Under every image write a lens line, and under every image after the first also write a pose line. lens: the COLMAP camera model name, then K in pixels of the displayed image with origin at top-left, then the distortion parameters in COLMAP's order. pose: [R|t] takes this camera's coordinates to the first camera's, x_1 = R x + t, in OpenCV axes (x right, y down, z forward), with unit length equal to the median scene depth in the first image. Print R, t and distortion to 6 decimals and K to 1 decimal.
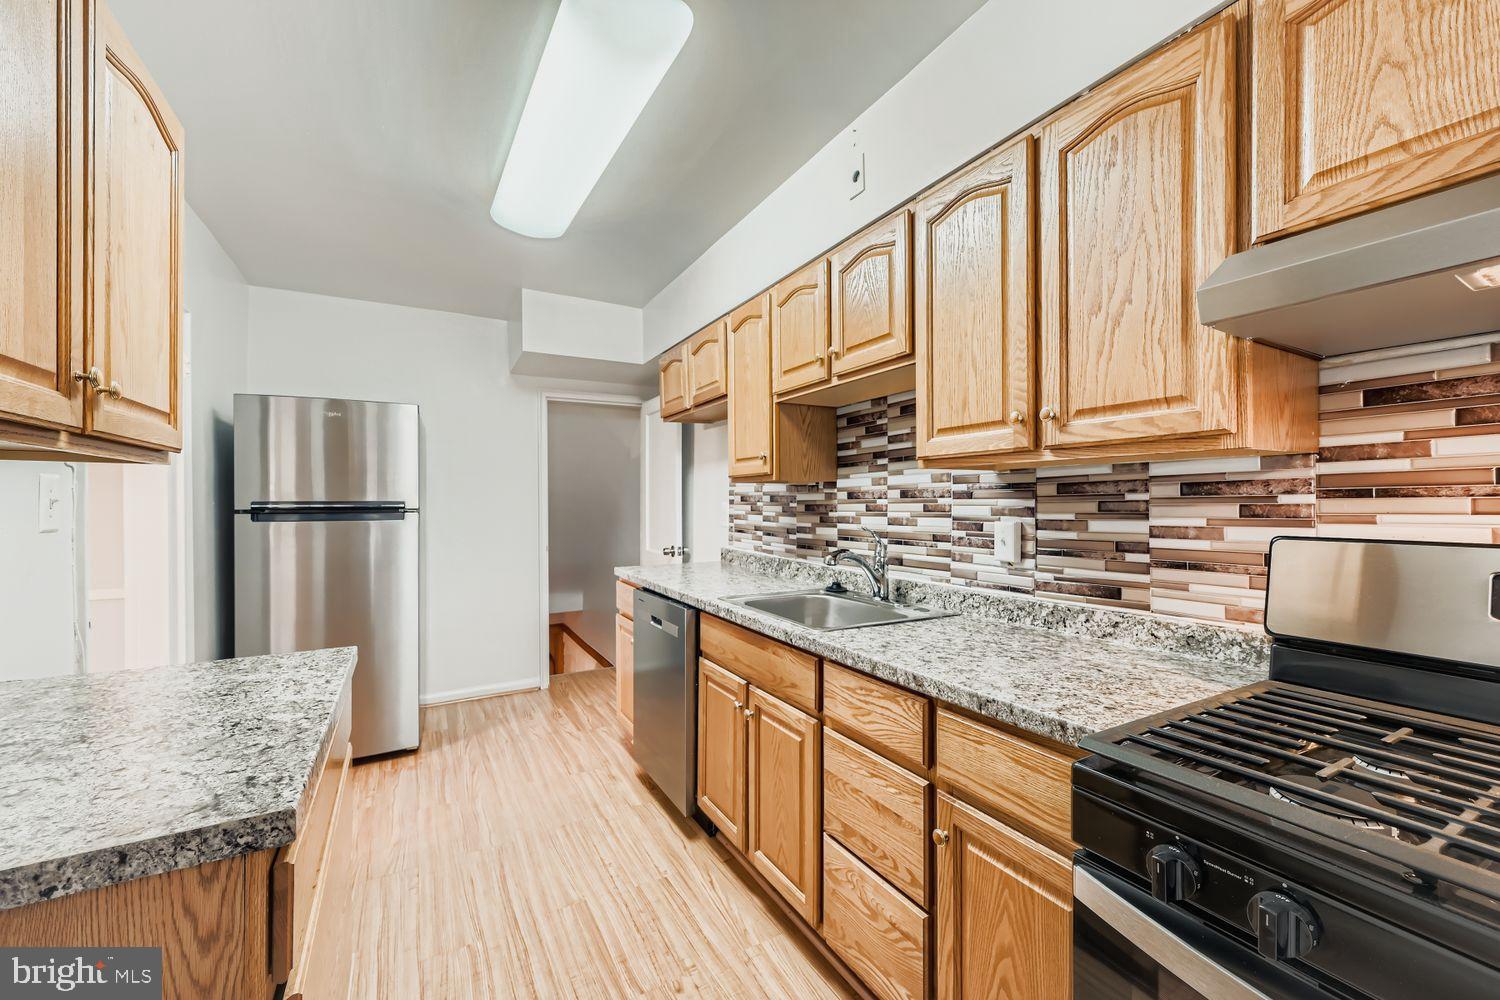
lens RADIAL K [[599.4, 0, 742.9], [0, 599.4, 502.4], [0, 0, 1]] dist [0.001433, 0.000474]
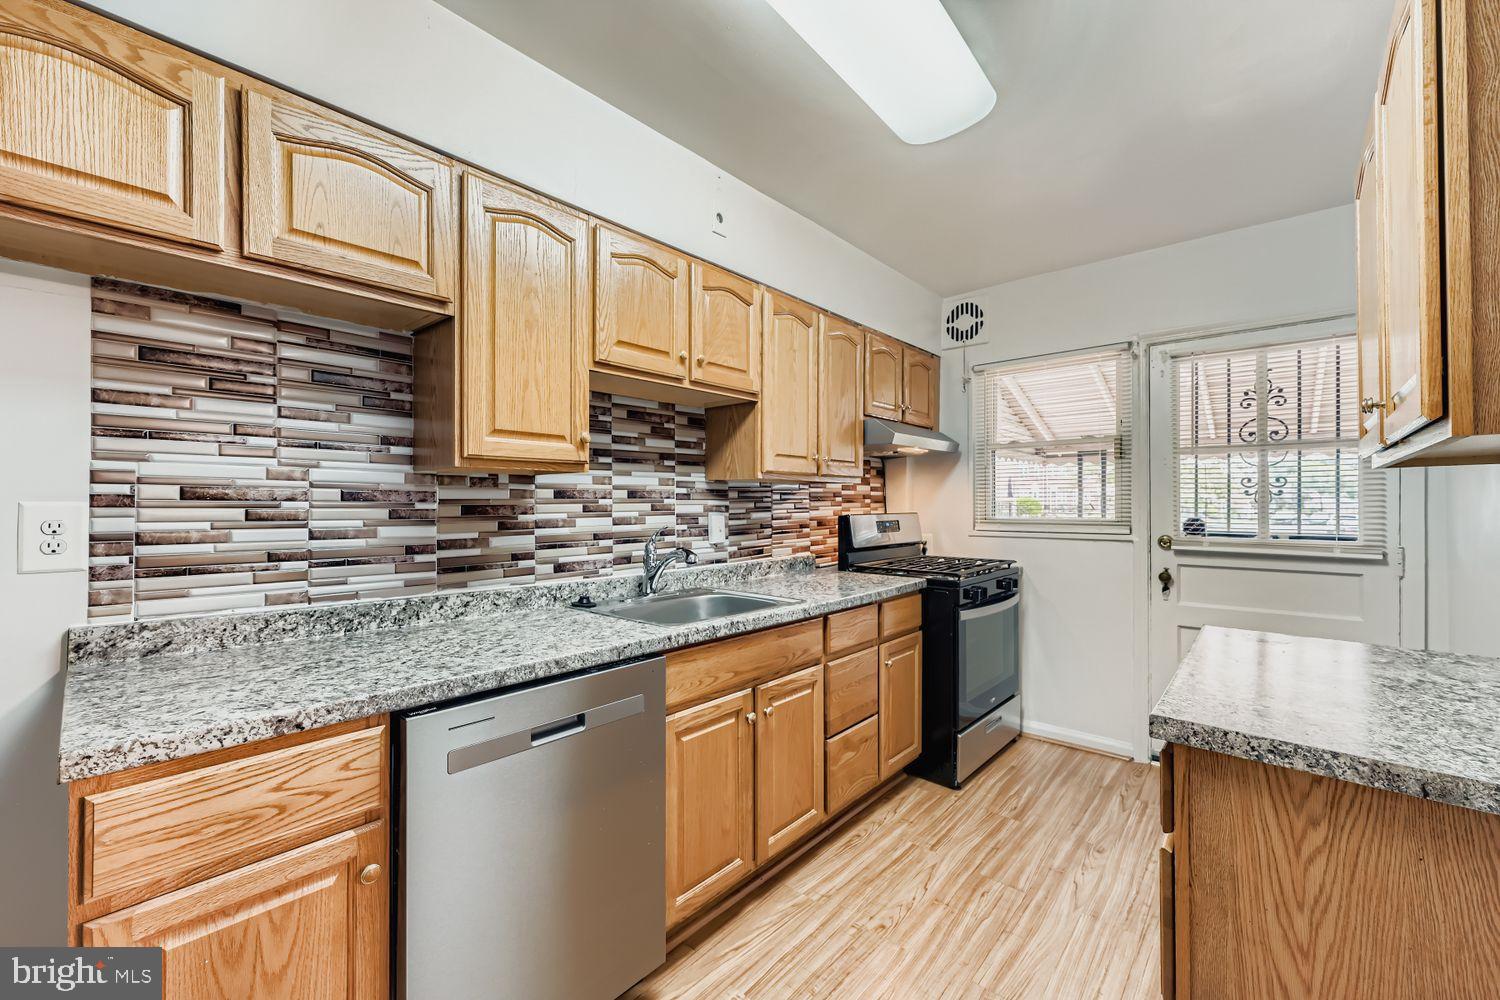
lens RADIAL K [[599.4, 0, 751.3], [0, 599.4, 498.7], [0, 0, 1]] dist [0.001433, 0.000474]
pose [[-0.339855, 0.008286, 0.940441, -0.874892], [0.000419, 0.999962, -0.008659, 0.002952], [-0.940478, -0.002549, -0.339846, 1.288132]]
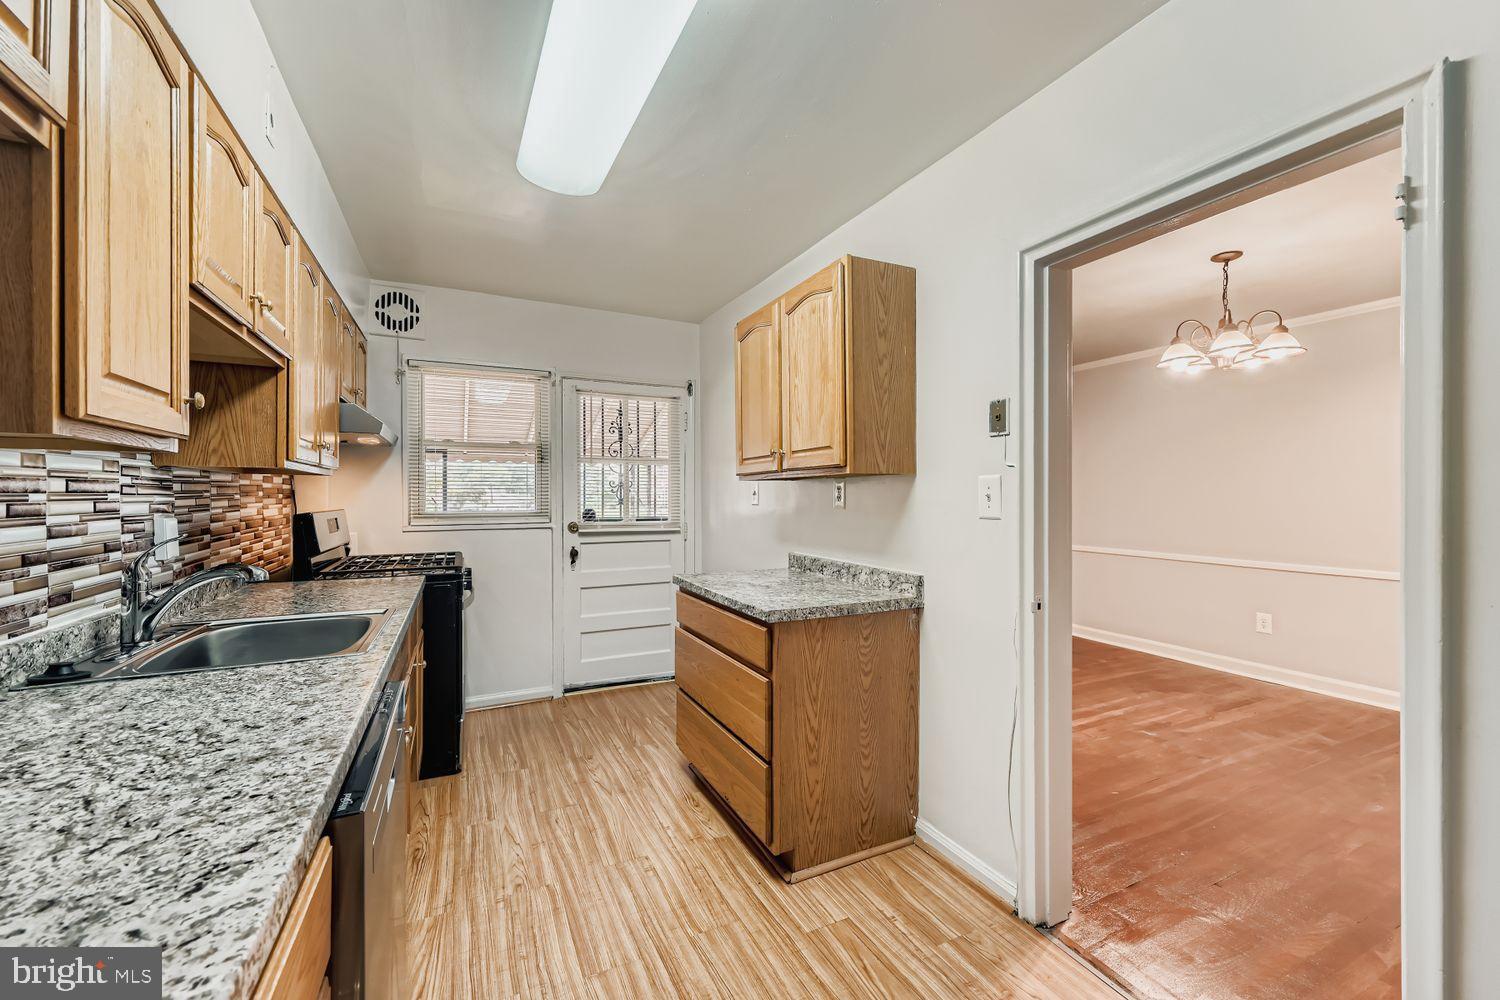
lens RADIAL K [[599.4, 0, 754.2], [0, 599.4, 494.2], [0, 0, 1]] dist [0.001433, 0.000474]
pose [[-0.998969, 0.003079, 0.045286, -0.521799], [0.002882, 0.999986, -0.004403, -0.000646], [-0.045299, -0.004268, -0.998964, 1.768818]]
